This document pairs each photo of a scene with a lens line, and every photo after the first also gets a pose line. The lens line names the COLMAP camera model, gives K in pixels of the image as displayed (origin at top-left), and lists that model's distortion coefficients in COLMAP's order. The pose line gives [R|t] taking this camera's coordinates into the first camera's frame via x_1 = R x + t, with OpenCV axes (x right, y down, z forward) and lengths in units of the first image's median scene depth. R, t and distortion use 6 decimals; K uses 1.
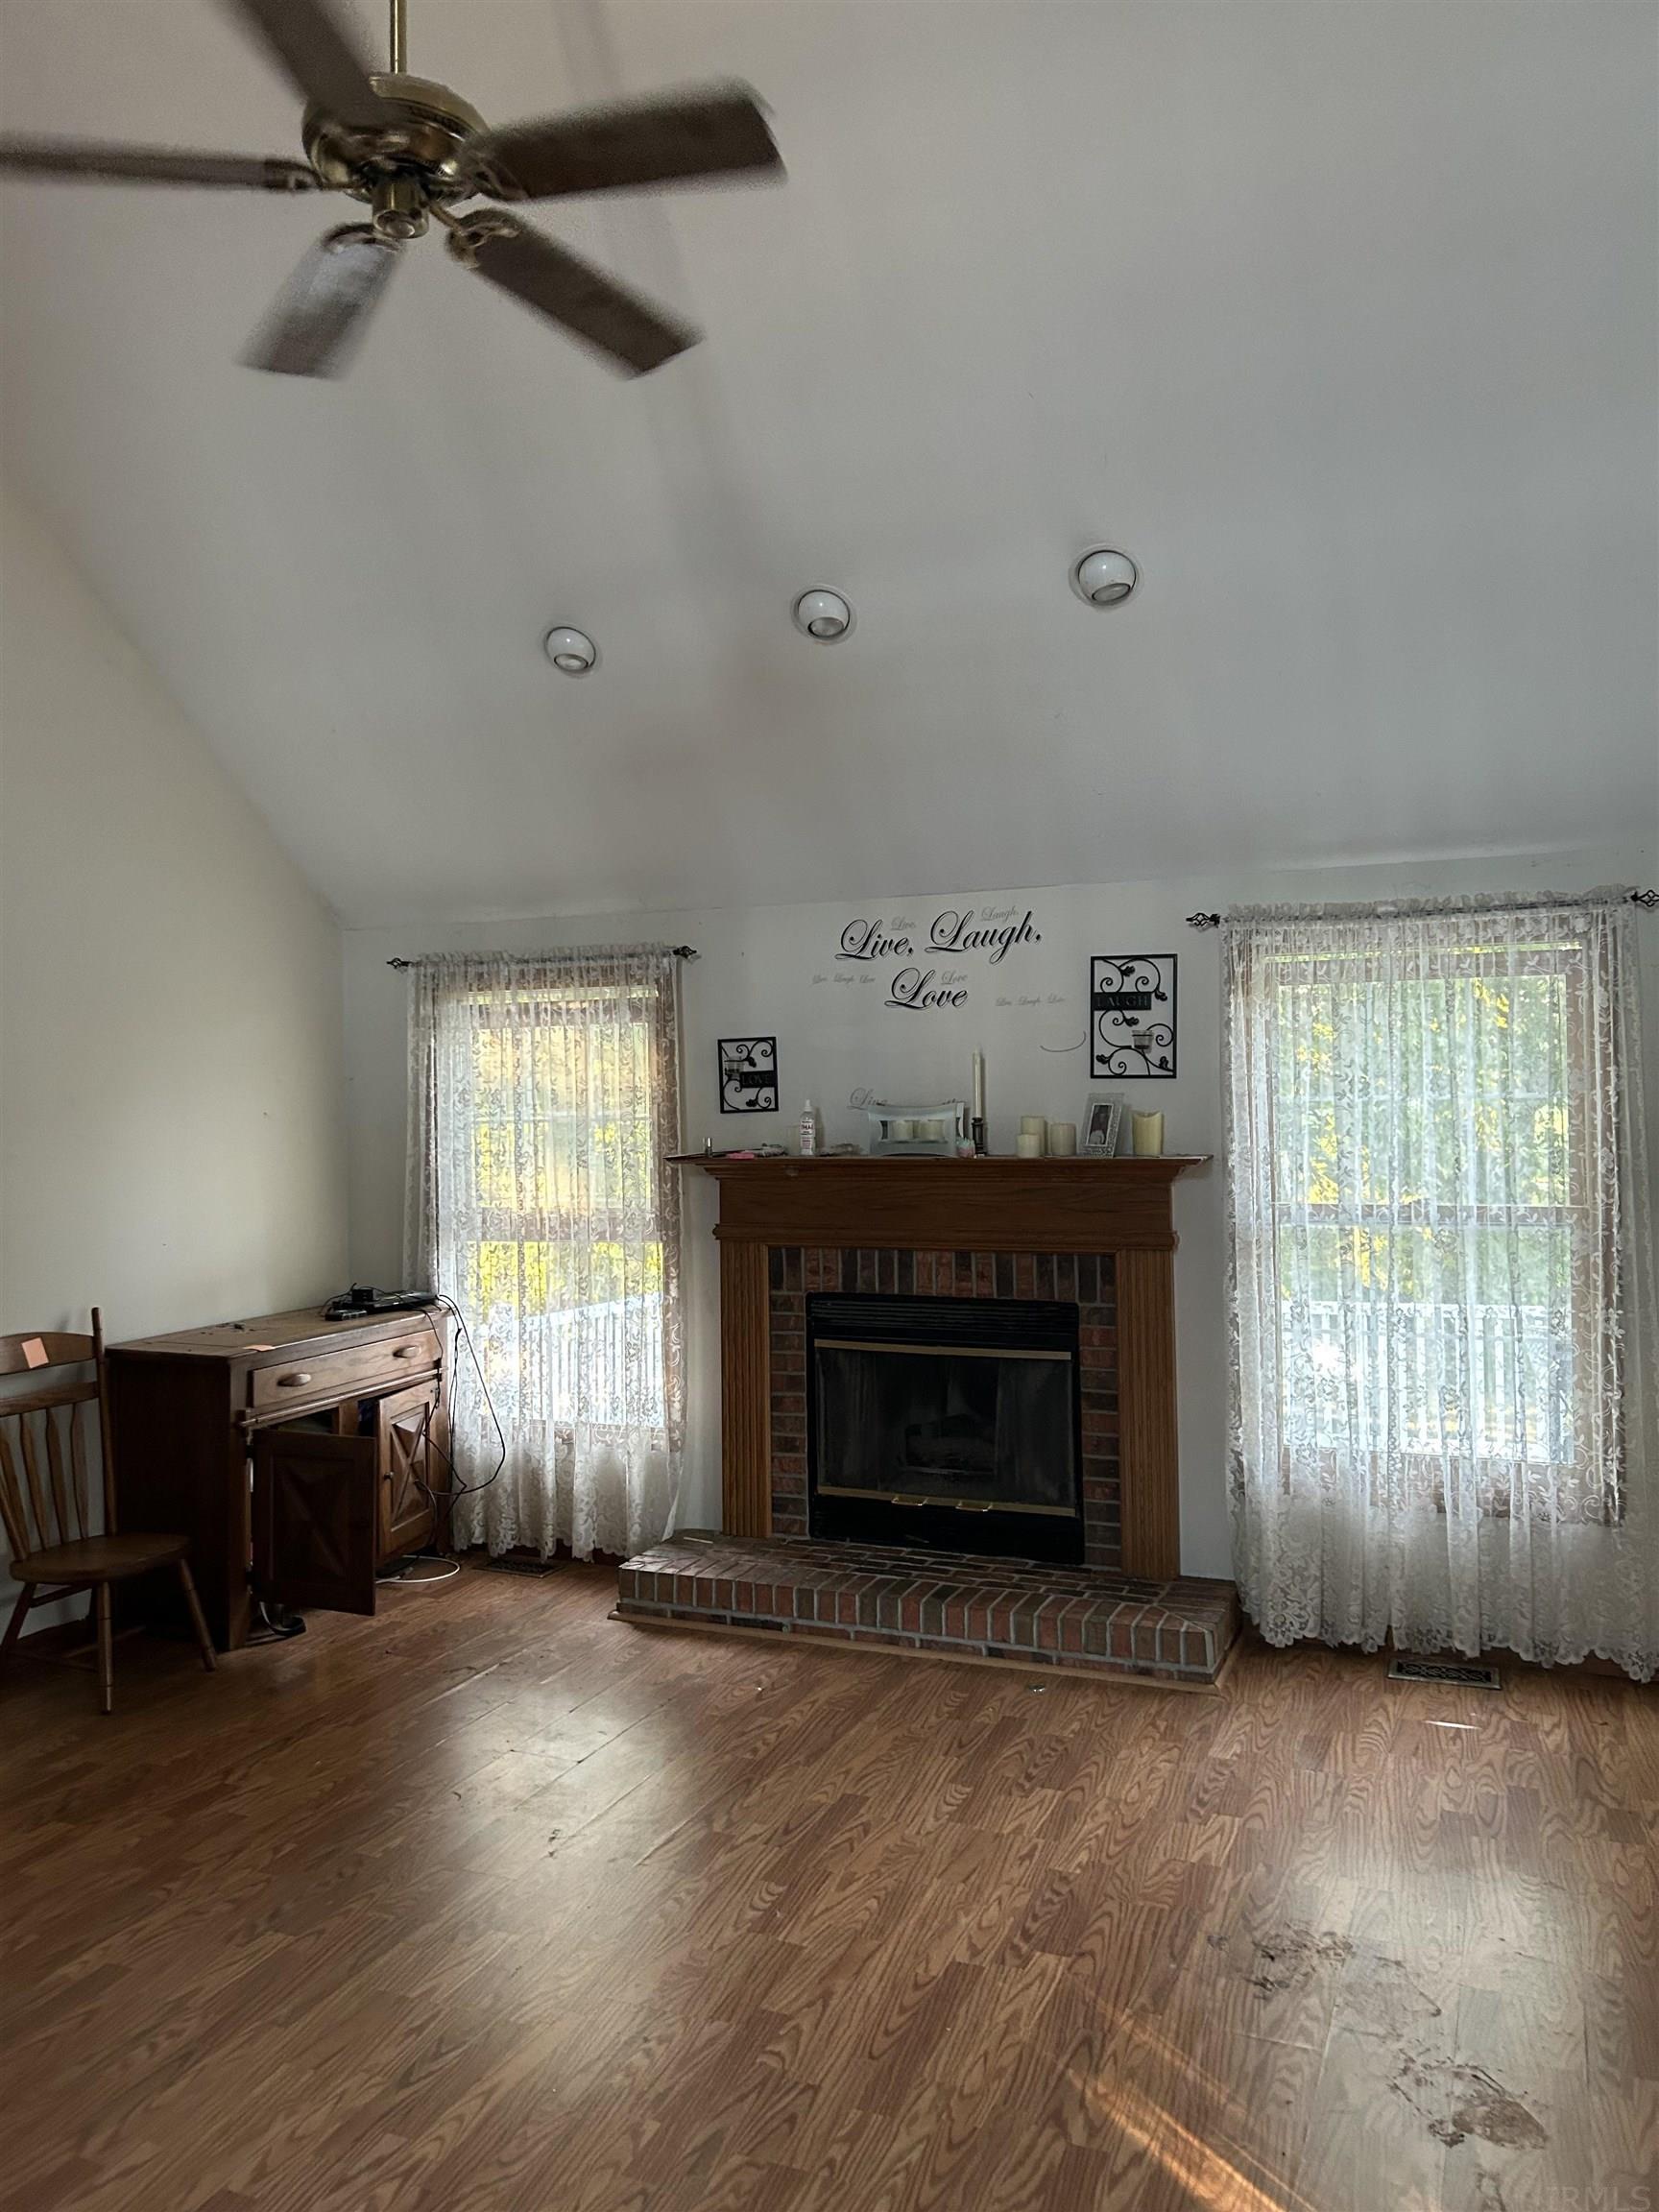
lens RADIAL K [[1660.8, 0, 824.0], [0, 1660.8, 1104.2], [0, 0, 1]] dist [0.015596, -0.003251]
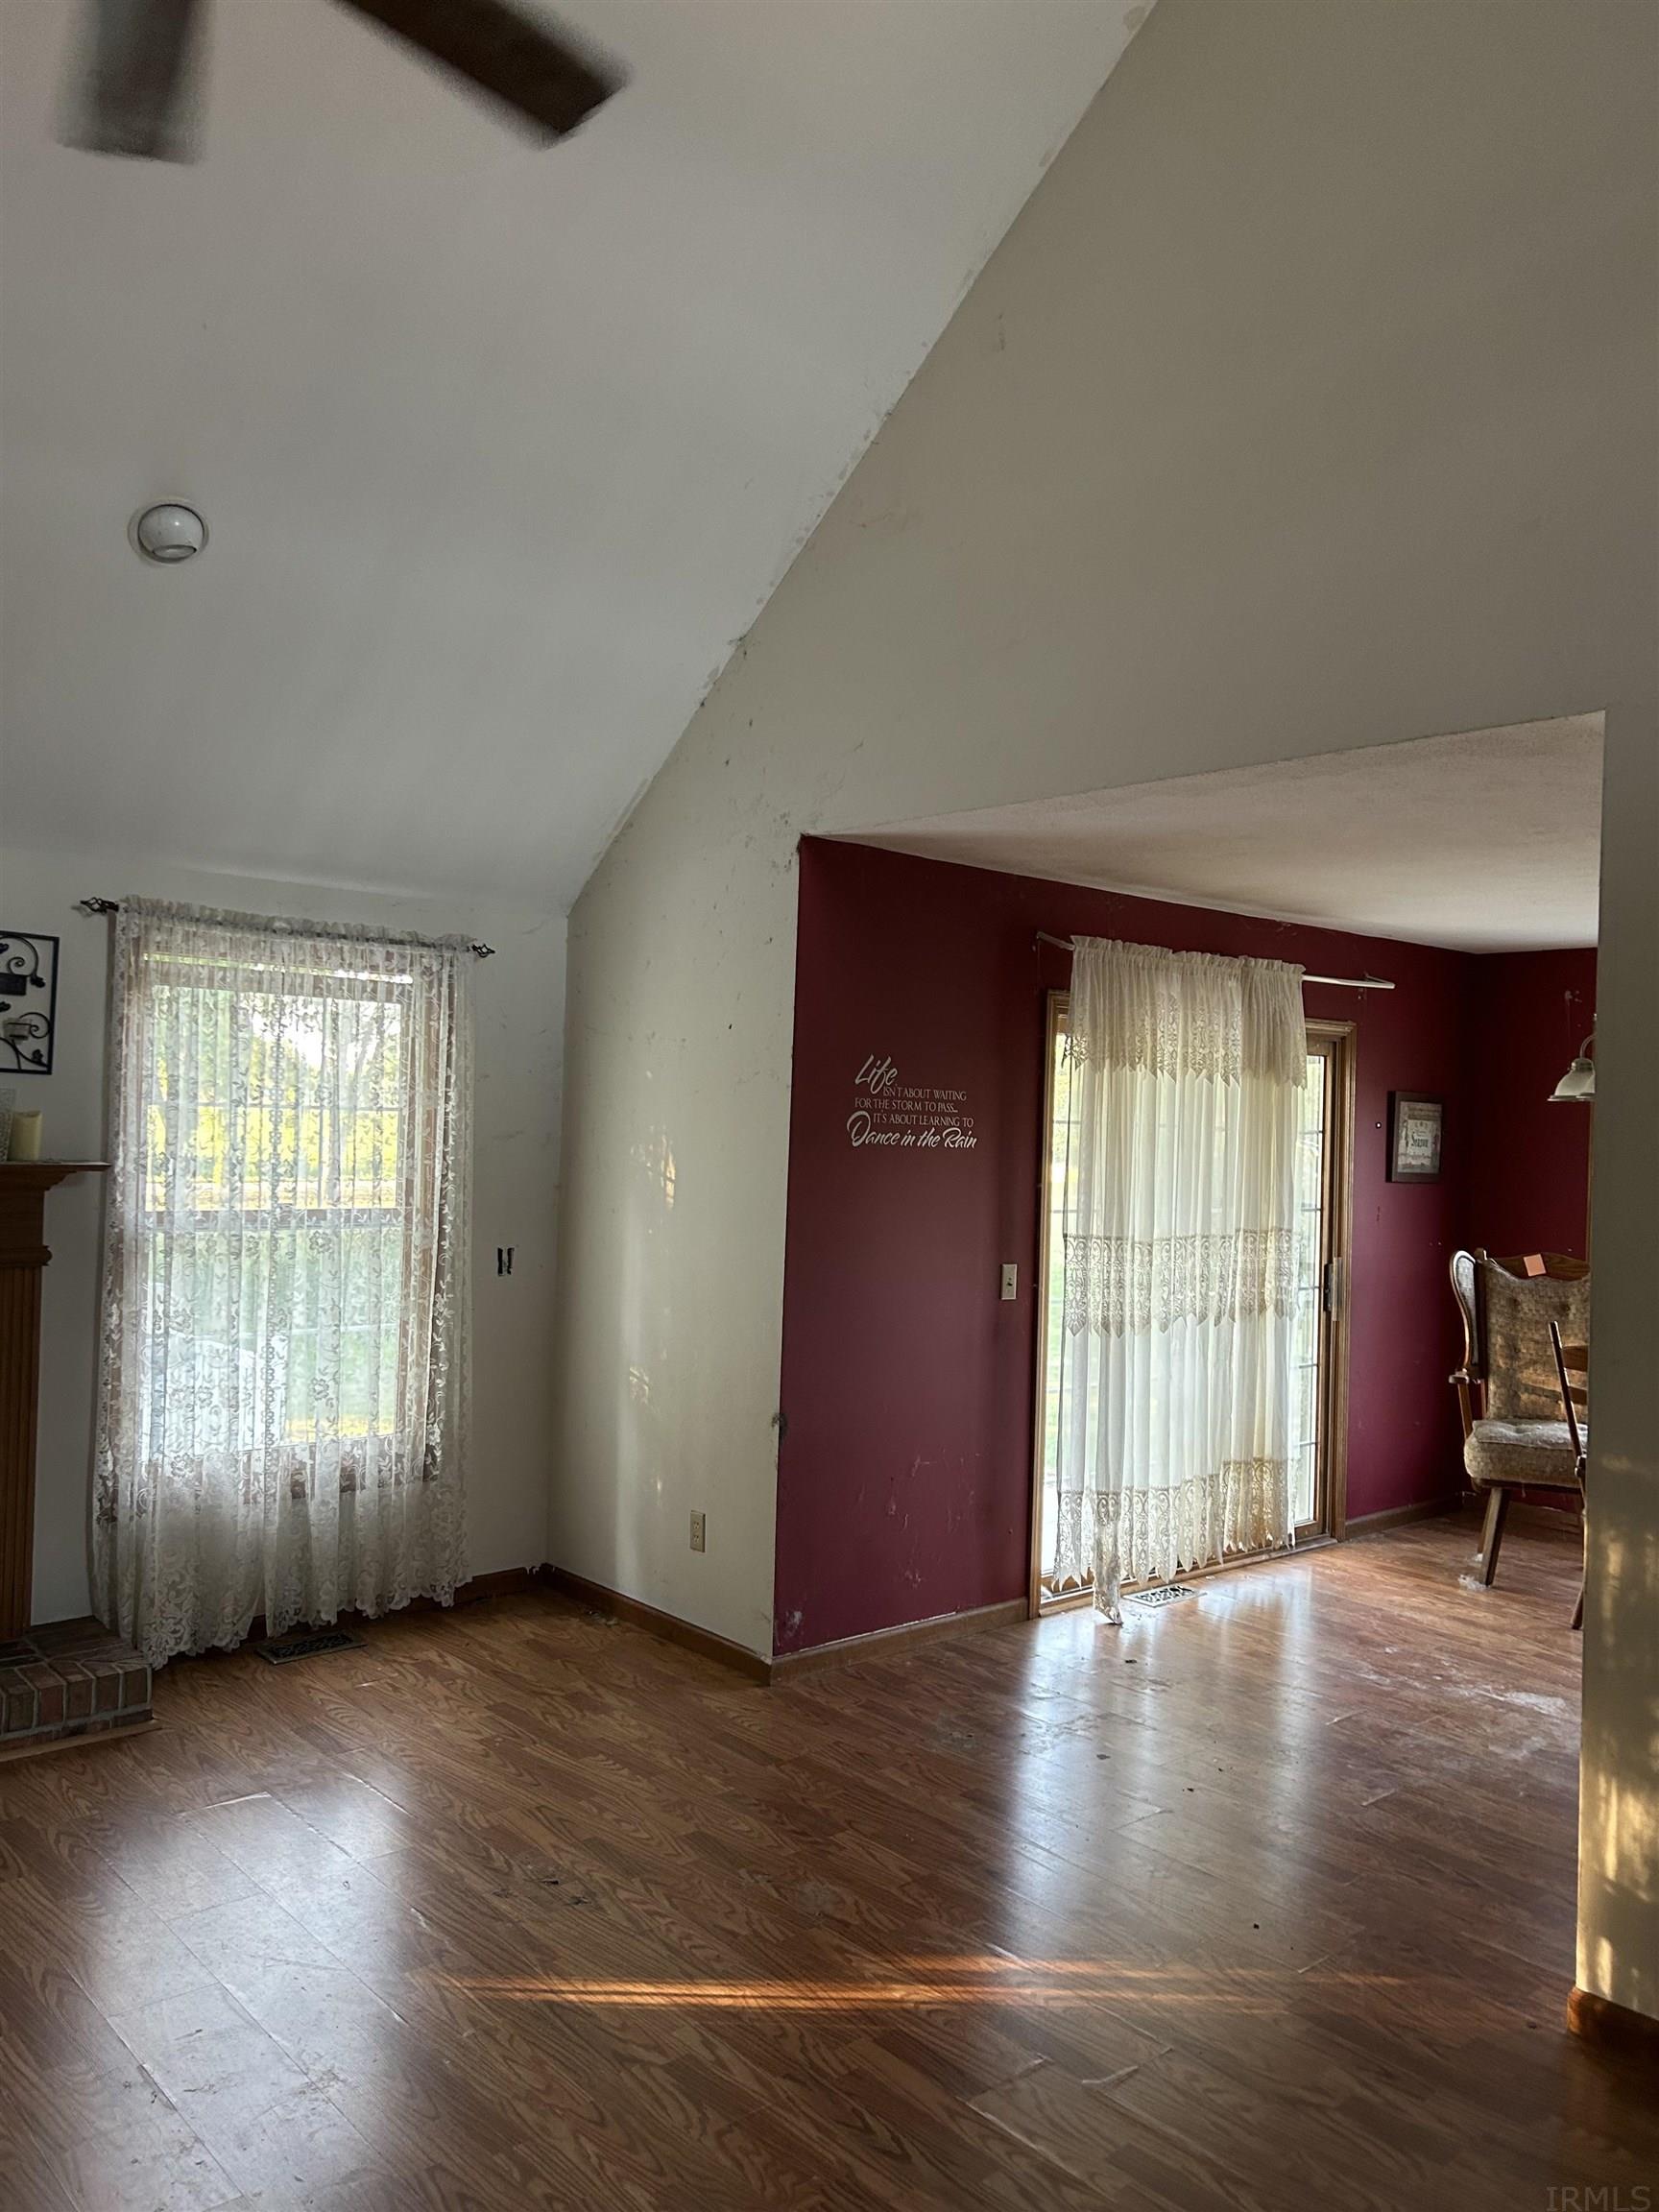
lens RADIAL K [[1660.8, 0, 826.4], [0, 1660.8, 1106.9], [0, 0, 1]] dist [0.015596, -0.003251]
pose [[0.427776, 0.036718, 0.903139, -0.457173], [-0.038815, 0.998999, -0.022231, 0.006254], [-0.903051, -0.025546, 0.428773, 0.247490]]
